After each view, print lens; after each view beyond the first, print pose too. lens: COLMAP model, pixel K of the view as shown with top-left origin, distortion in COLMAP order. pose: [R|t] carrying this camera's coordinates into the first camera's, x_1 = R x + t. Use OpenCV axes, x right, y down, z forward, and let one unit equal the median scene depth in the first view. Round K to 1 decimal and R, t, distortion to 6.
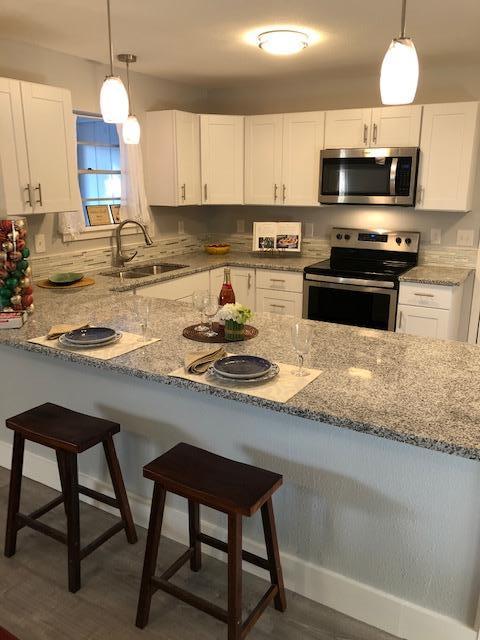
lens RADIAL K [[519.8, 0, 238.4], [0, 519.8, 325.6], [0, 0, 1]] dist [0.037622, -0.000448]
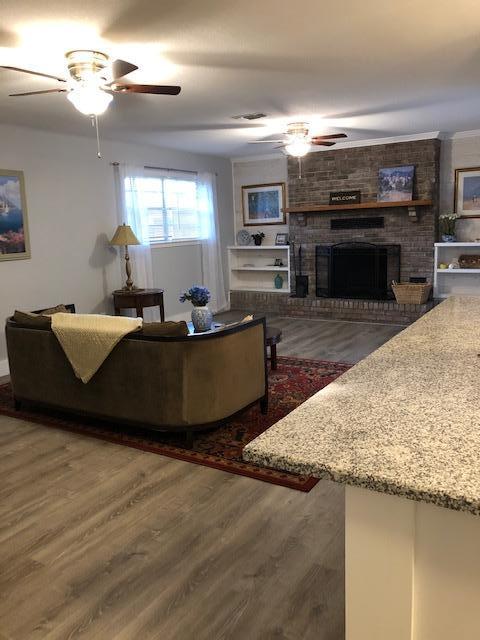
lens RADIAL K [[522.5, 0, 240.0], [0, 522.5, 320.0], [0, 0, 1]] dist [0.008337, 0.004410]
pose [[-0.012812, 0.179955, -0.983591, 0.422995], [-0.226139, 0.957664, 0.178157, -0.033281], [0.974011, 0.224711, 0.028426, 0.283029]]
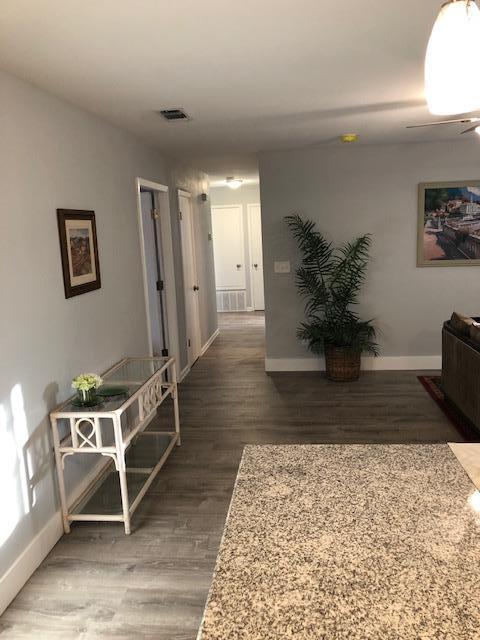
lens RADIAL K [[522.5, 0, 240.0], [0, 522.5, 320.0], [0, 0, 1]] dist [0.008337, 0.004410]
pose [[-0.911093, 0.110124, -0.397217, 0.321815], [-0.063091, 0.915041, 0.398396, -0.174269], [0.407343, 0.388037, -0.826740, 0.606975]]
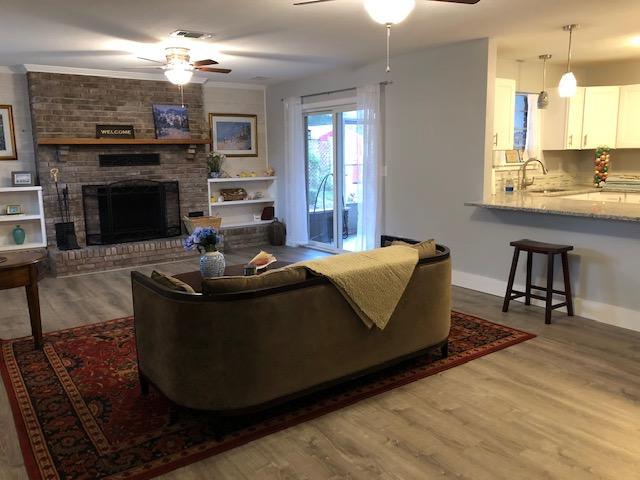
lens RADIAL K [[522.5, 0, 320.0], [0, 522.5, 240.0], [0, 0, 1]] dist [0.008337, 0.004410]
pose [[0.915781, 0.050894, -0.398441, -0.155010], [-0.090091, 0.992694, -0.080264, 0.201412], [0.391445, 0.109400, 0.913675, -0.574639]]
